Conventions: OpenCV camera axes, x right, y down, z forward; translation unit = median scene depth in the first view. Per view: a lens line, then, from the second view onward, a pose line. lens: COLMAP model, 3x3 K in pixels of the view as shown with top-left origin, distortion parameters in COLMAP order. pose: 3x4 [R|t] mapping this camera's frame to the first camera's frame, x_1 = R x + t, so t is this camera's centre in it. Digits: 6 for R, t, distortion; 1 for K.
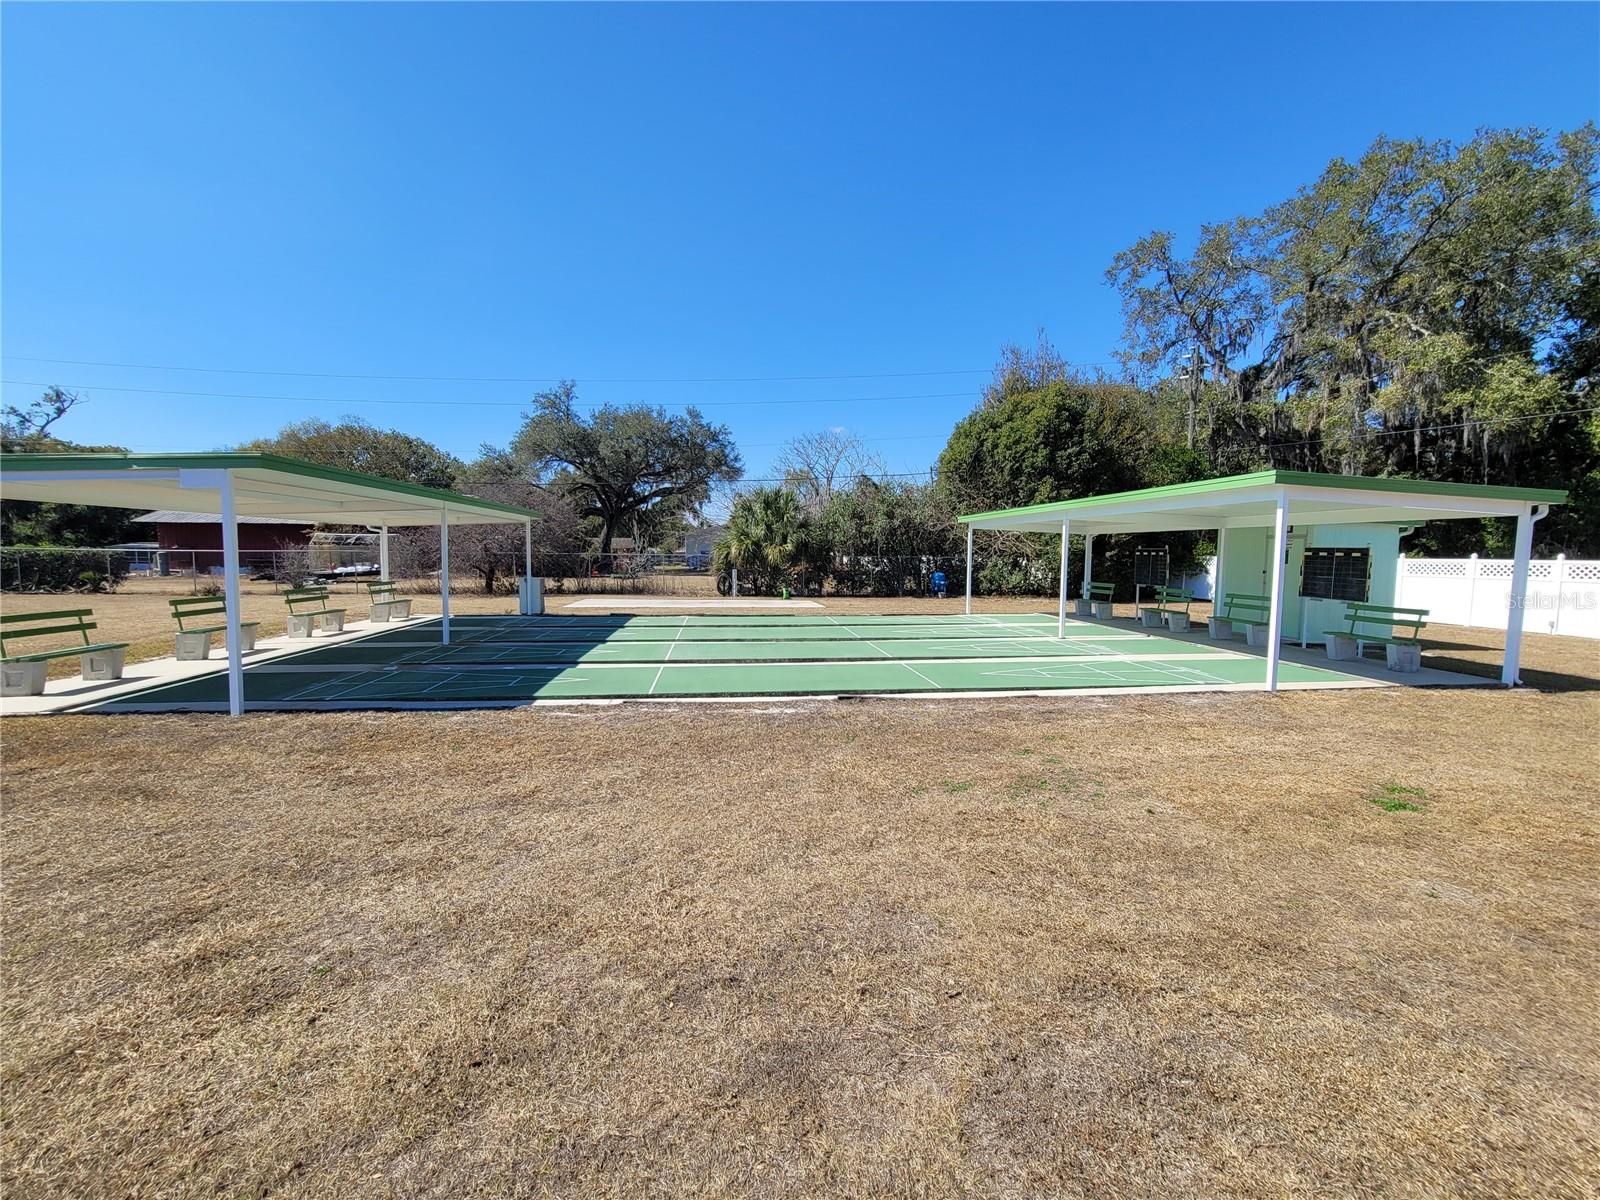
lens RADIAL K [[647.2, 0, 808.0], [0, 647.2, 596.8], [0, 0, 1]] dist [-0.003563, -0.000337]
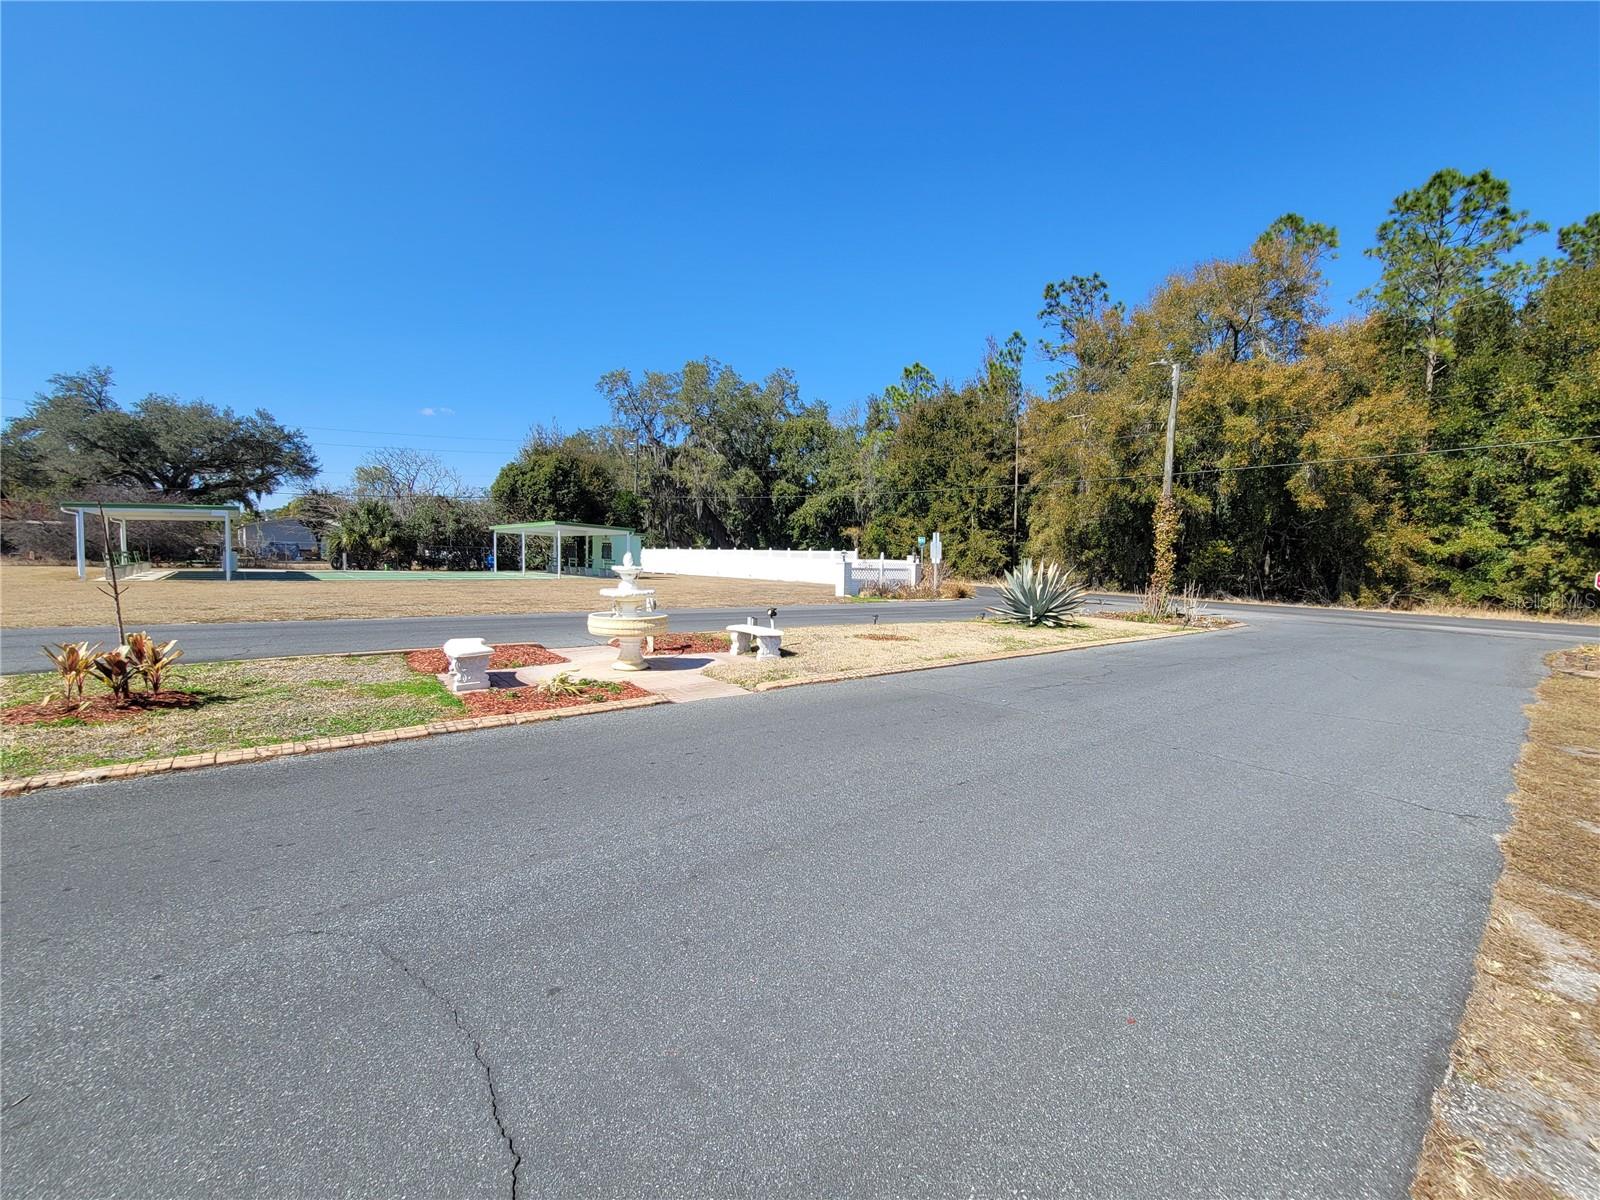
lens RADIAL K [[647.2, 0, 795.7], [0, 647.2, 600.4], [0, 0, 1]] dist [-0.003563, -0.000337]
pose [[0.837444, -0.024220, 0.545987, -0.054249], [0.021261, 0.999705, 0.011738, 0.071156], [-0.546110, 0.001778, 0.837712, -0.813961]]
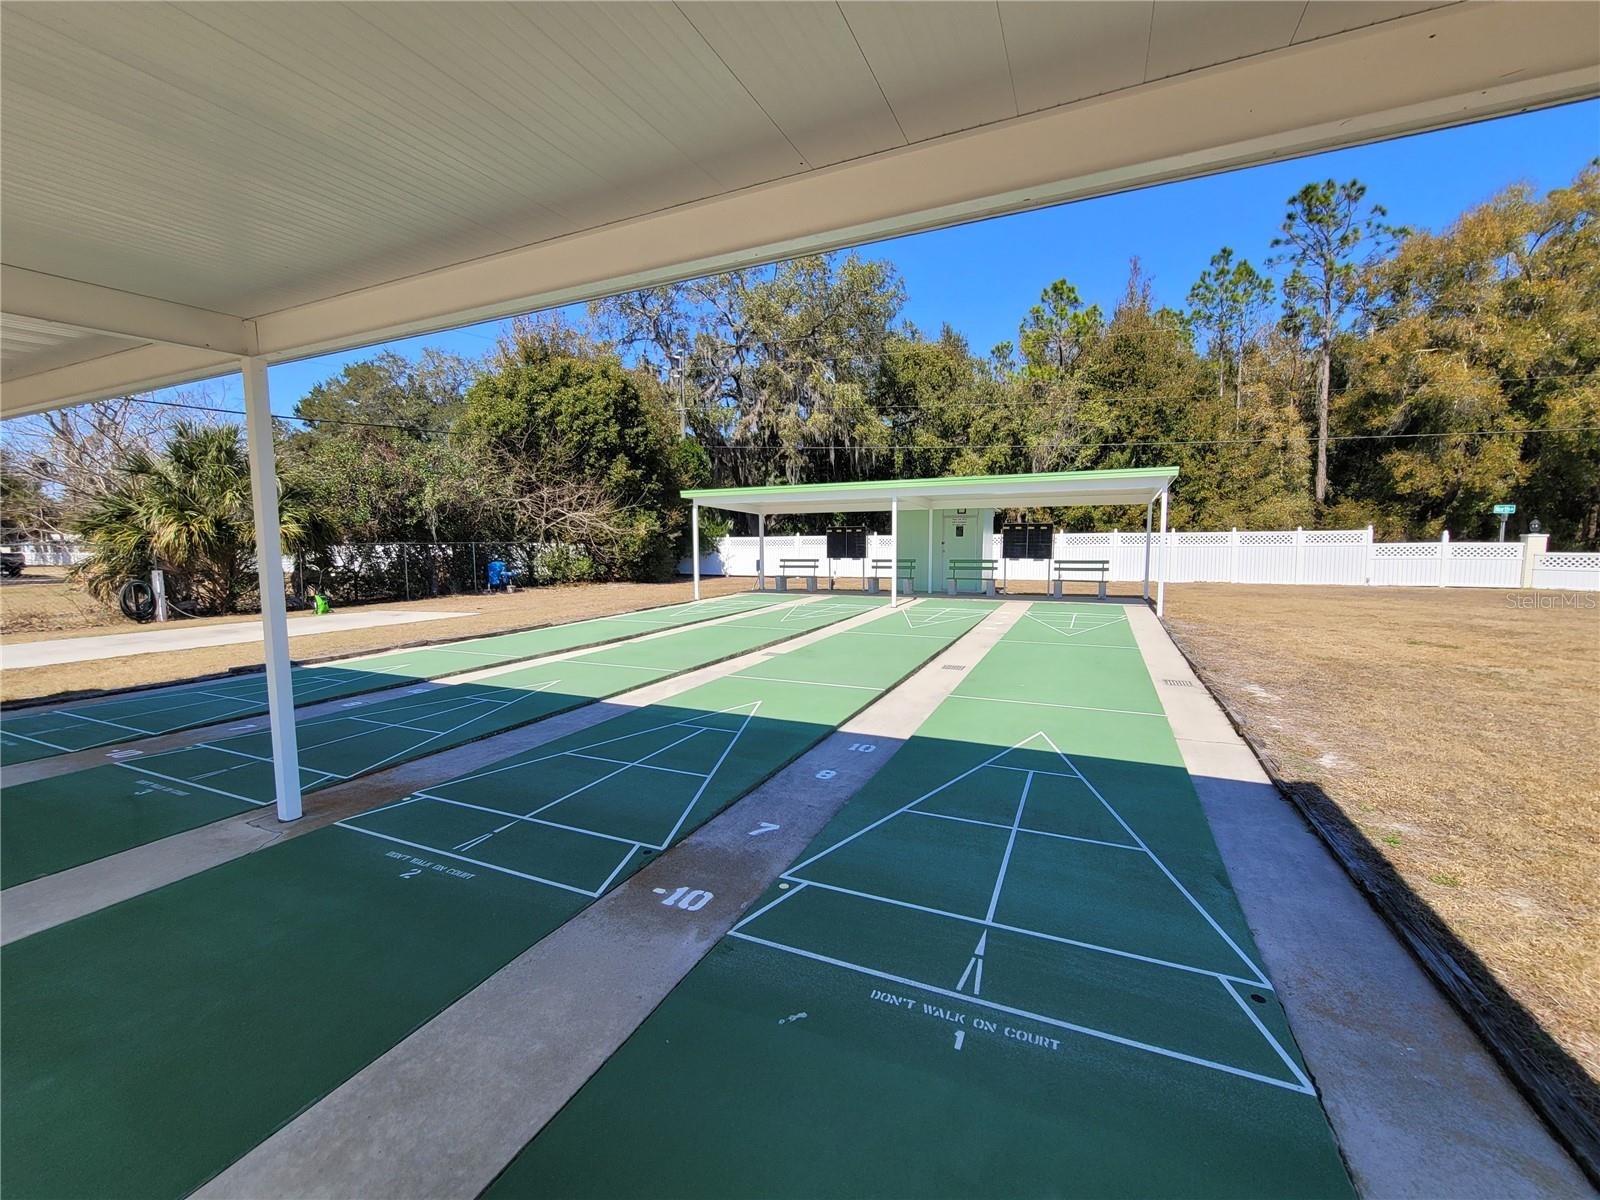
lens RADIAL K [[647.2, 0, 790.6], [0, 647.2, 602.3], [0, 0, 1]] dist [-0.003563, -0.000337]
pose [[0.523129, -0.093042, 0.847159, -0.280027], [0.071079, 0.995323, 0.065423, -0.012645], [-0.849284, 0.025990, 0.527296, 0.255532]]
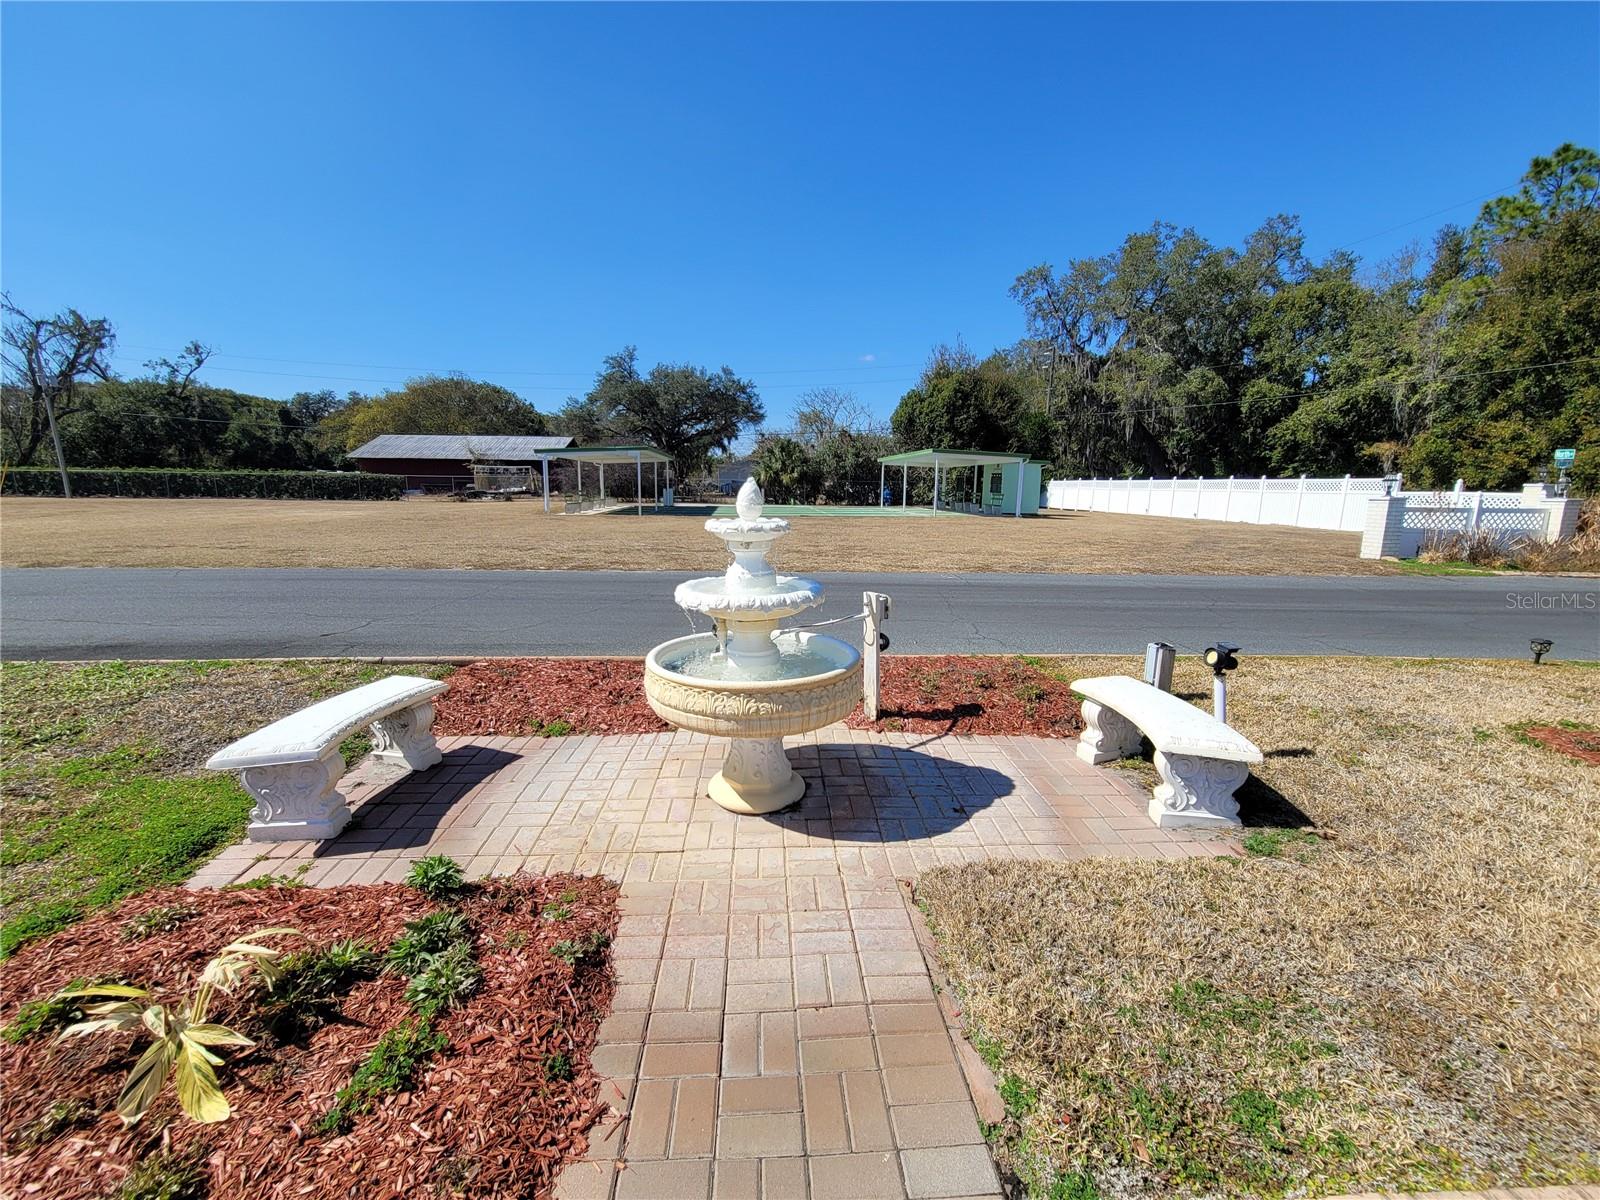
lens RADIAL K [[647.2, 0, 798.0], [0, 647.2, 598.5], [0, 0, 1]] dist [-0.003563, -0.000337]
pose [[0.999029, 0.009933, -0.042929, 0.048027], [-0.005352, 0.994403, 0.105517, 0.059492], [0.043737, -0.105185, 0.993490, -0.642893]]
